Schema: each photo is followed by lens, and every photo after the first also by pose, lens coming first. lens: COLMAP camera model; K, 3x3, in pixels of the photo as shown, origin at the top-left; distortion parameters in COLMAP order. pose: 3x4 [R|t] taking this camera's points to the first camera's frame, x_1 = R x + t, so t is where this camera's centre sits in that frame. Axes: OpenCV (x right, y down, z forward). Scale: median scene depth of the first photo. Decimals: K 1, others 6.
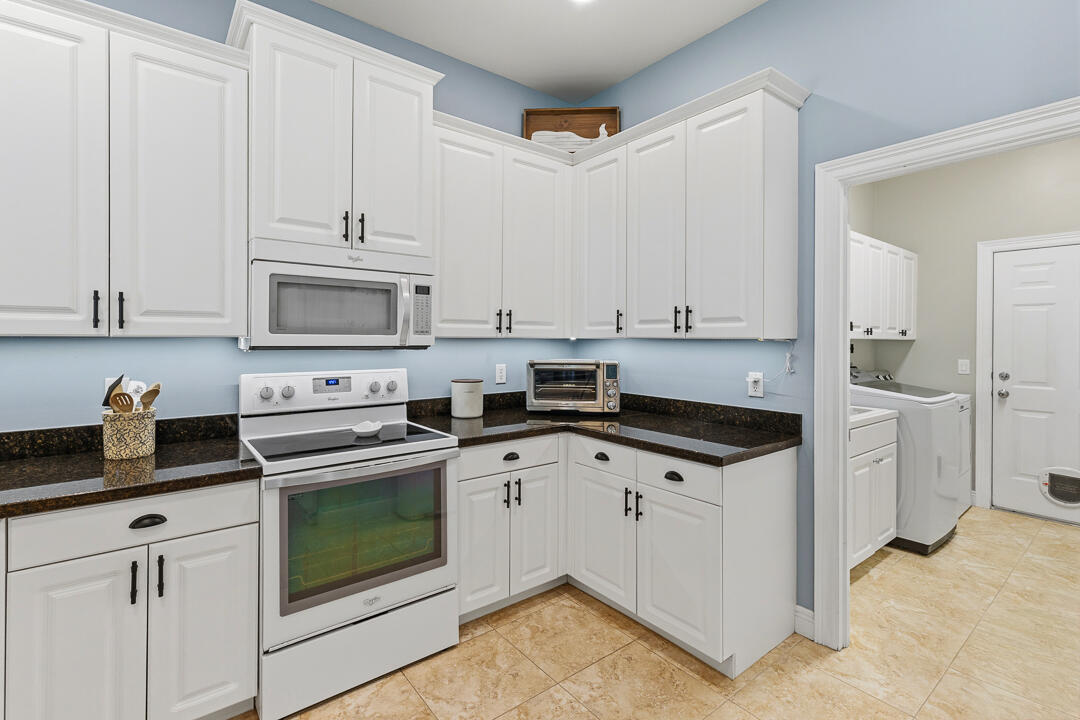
lens RADIAL K [[496.1, 0, 541.6], [0, 496.1, 336.3], [0, 0, 1]] dist [0.004473, -0.001035]
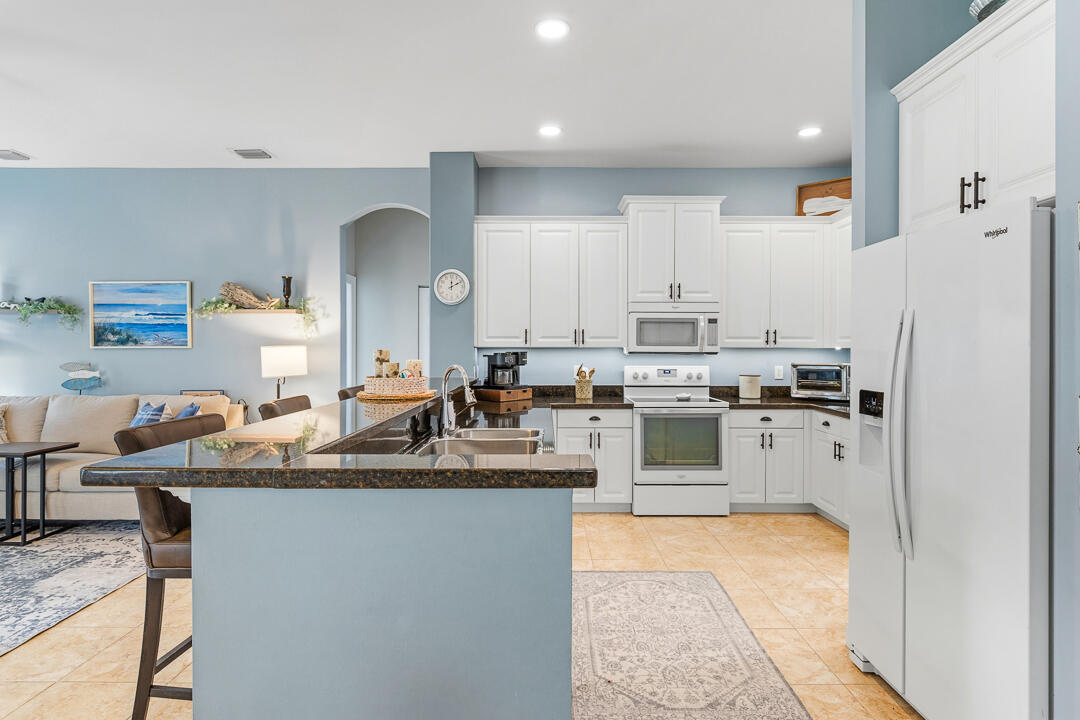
lens RADIAL K [[590.9, 0, 540.7], [0, 590.9, 355.0], [0, 0, 1]] dist [0.004845, 0.000744]
pose [[0.783612, 0.003451, -0.621241, 0.606594], [0.003500, 0.999944, 0.009969, 0.005724], [0.621241, -0.009986, 0.783556, -1.069410]]
